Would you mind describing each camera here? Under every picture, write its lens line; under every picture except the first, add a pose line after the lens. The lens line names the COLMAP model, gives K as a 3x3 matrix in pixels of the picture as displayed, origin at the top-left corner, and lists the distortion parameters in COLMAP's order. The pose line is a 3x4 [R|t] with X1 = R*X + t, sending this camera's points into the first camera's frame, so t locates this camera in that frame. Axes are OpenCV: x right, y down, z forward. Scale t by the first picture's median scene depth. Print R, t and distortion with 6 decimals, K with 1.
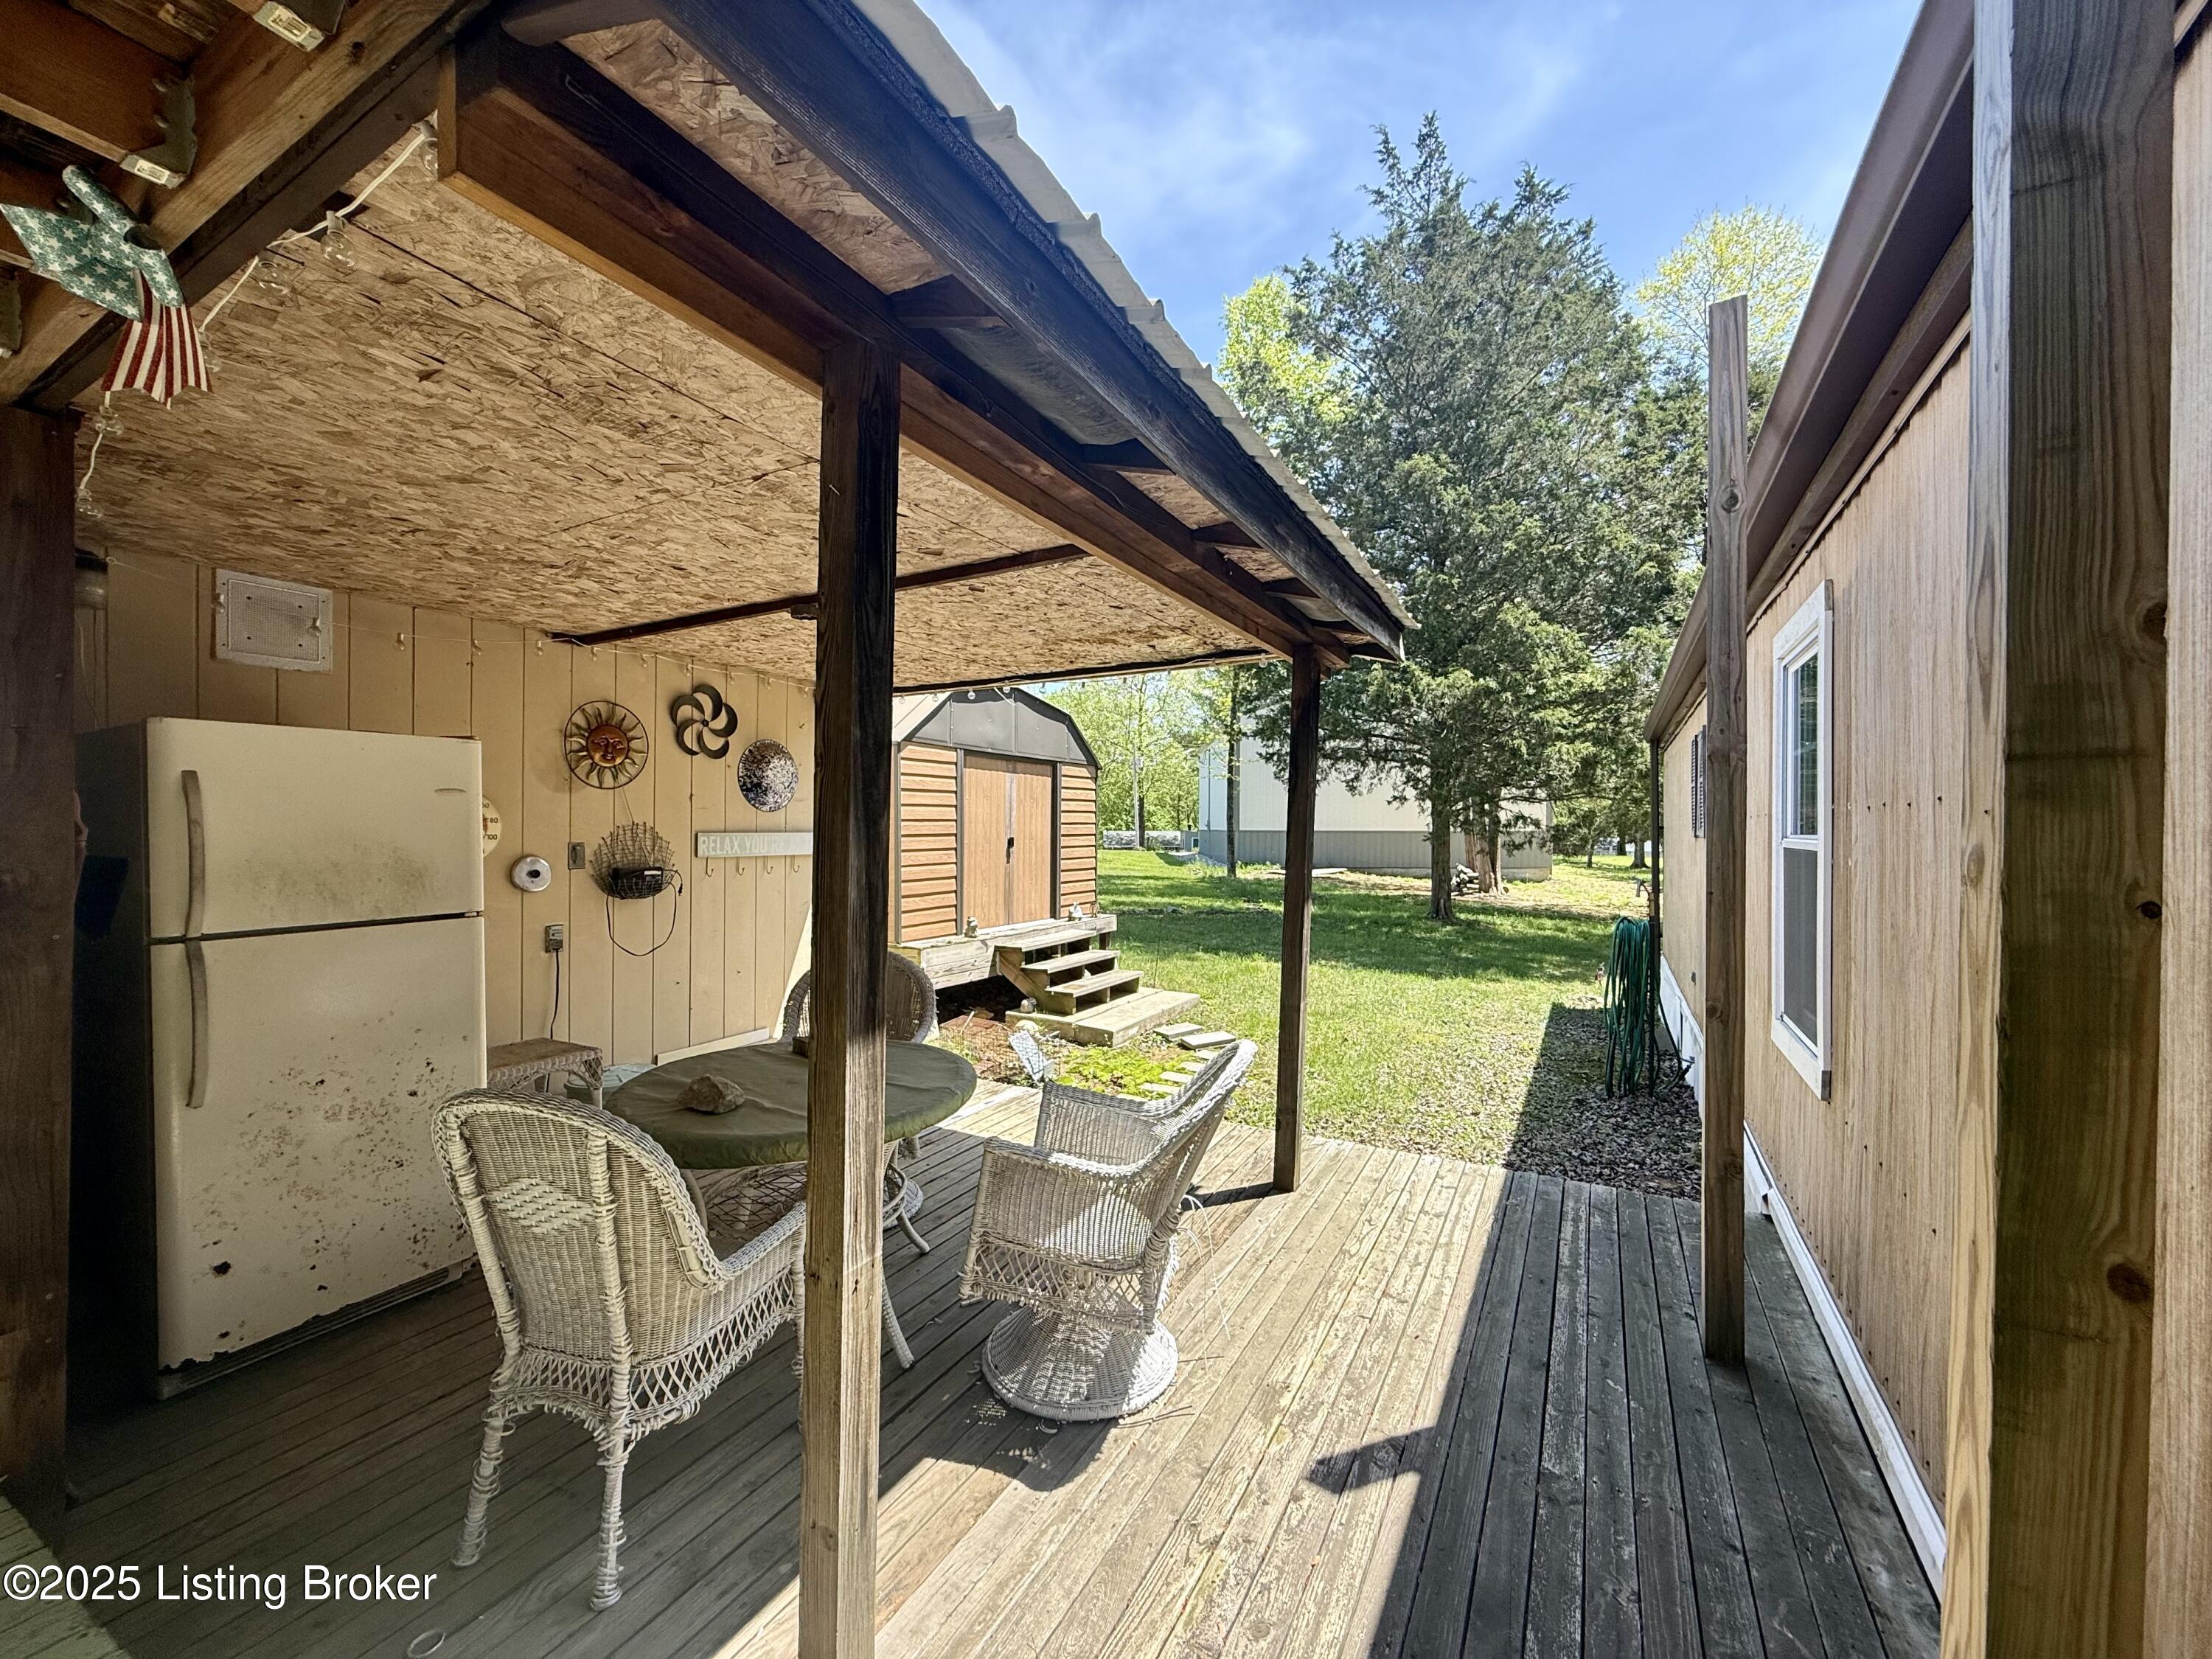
lens RADIAL K [[883.3, 0, 1100.2], [0, 883.3, 837.2], [0, 0, 1]] dist [-0.001792, -0.000530]
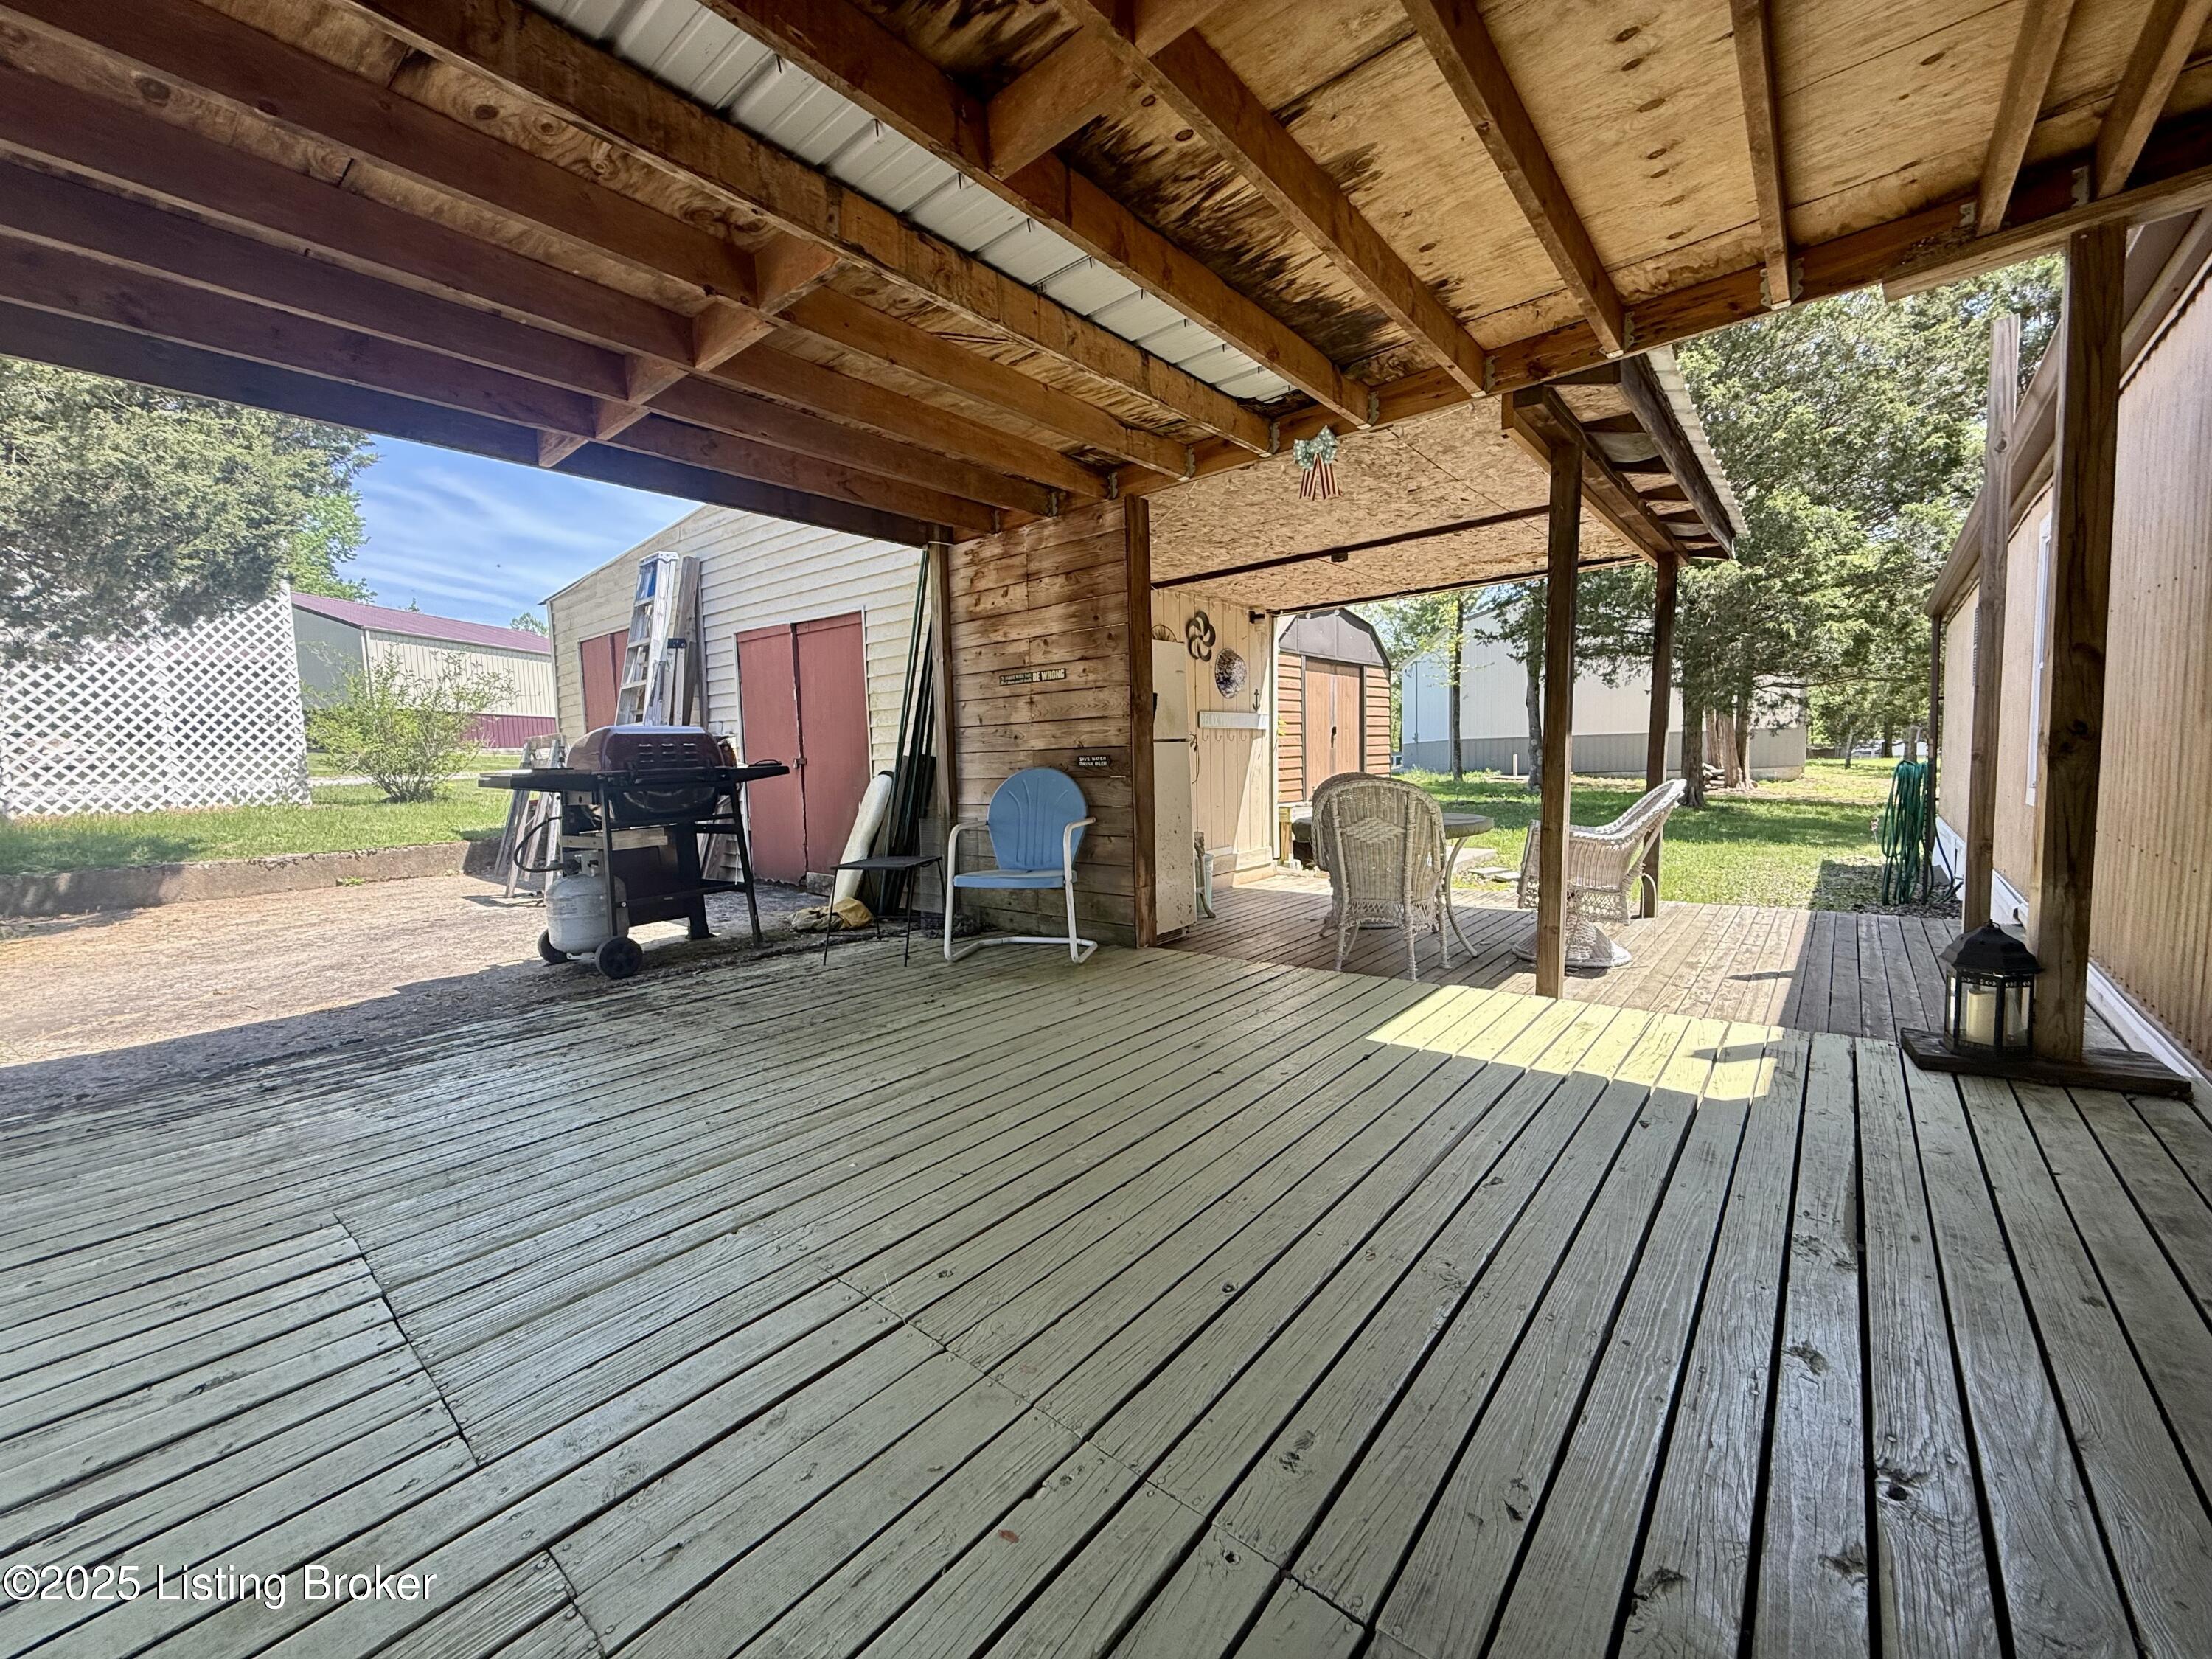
lens RADIAL K [[883.3, 0, 1100.2], [0, 883.3, 837.2], [0, 0, 1]] dist [-0.001792, -0.000530]
pose [[0.980953, -0.021023, -0.193106, -0.134282], [0.036161, 0.996512, 0.075209, 0.035782], [0.190852, -0.080759, 0.978291, -0.210432]]
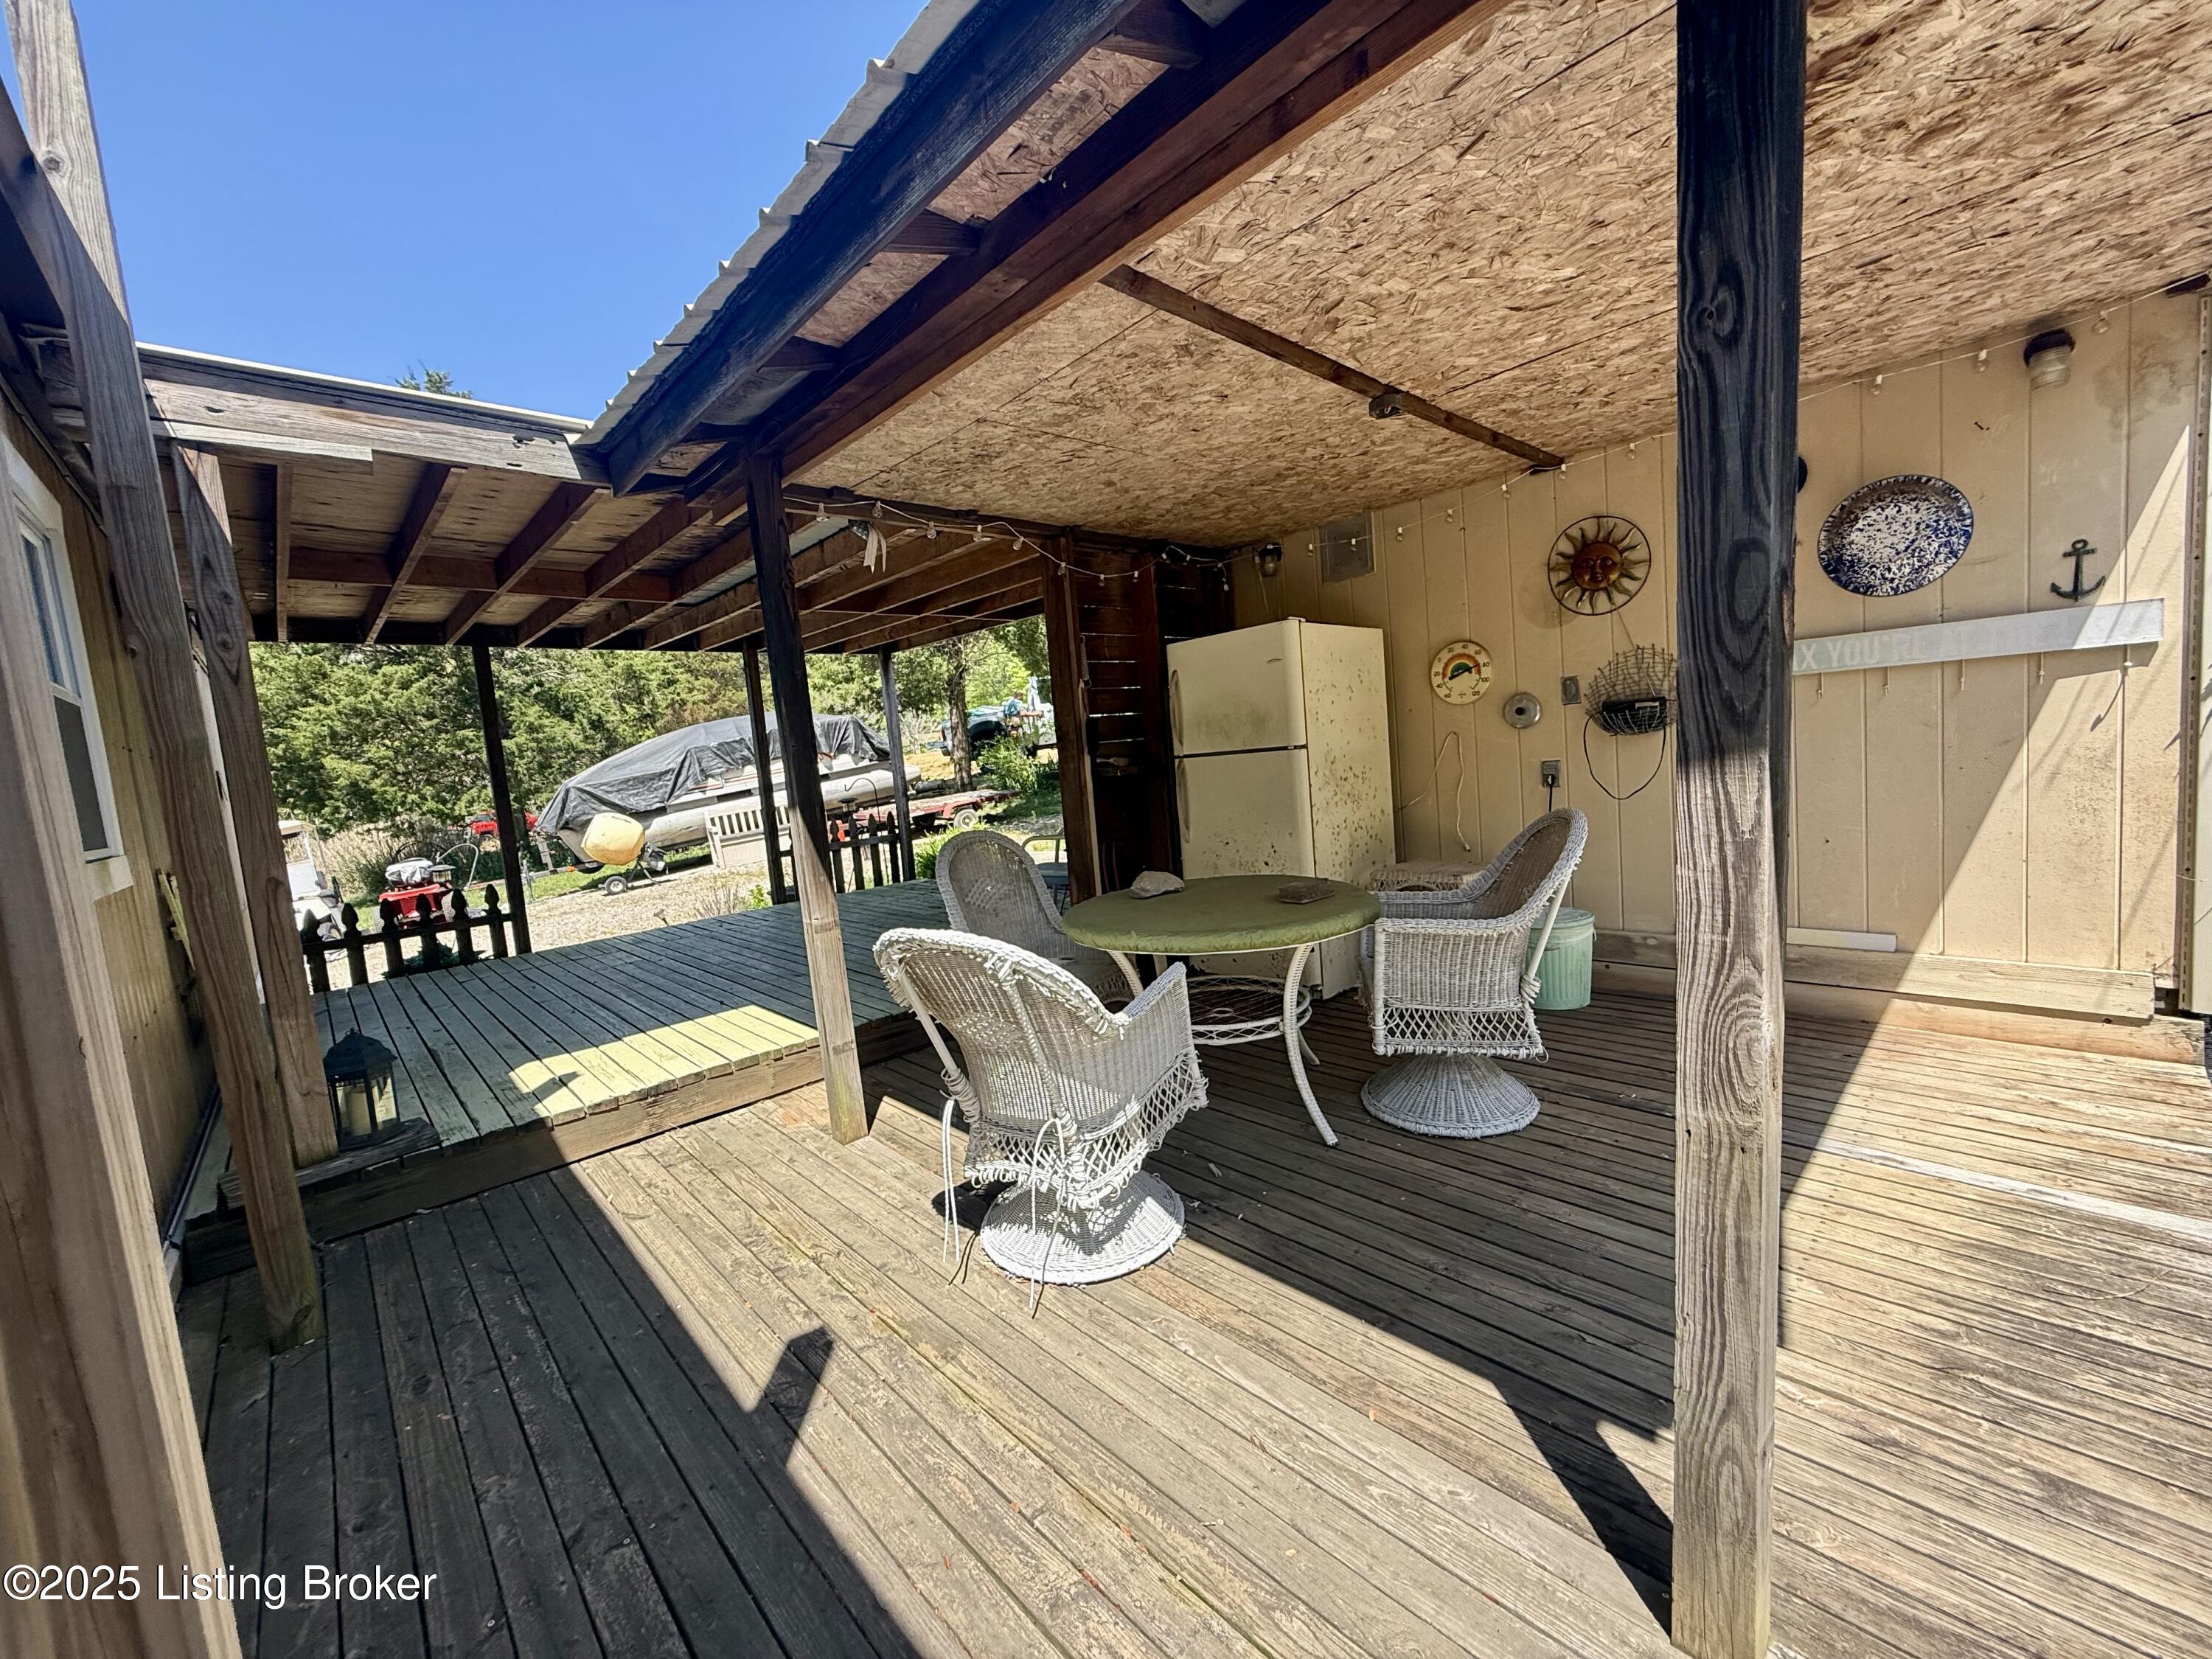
lens RADIAL K [[883.3, 0, 1100.2], [0, 883.3, 837.2], [0, 0, 1]] dist [-0.001792, -0.000530]
pose [[-0.313592, 0.116738, -0.942355, 0.178285], [0.072312, 0.992468, 0.098883, 0.016868], [0.946801, -0.037135, -0.319671, 0.288124]]
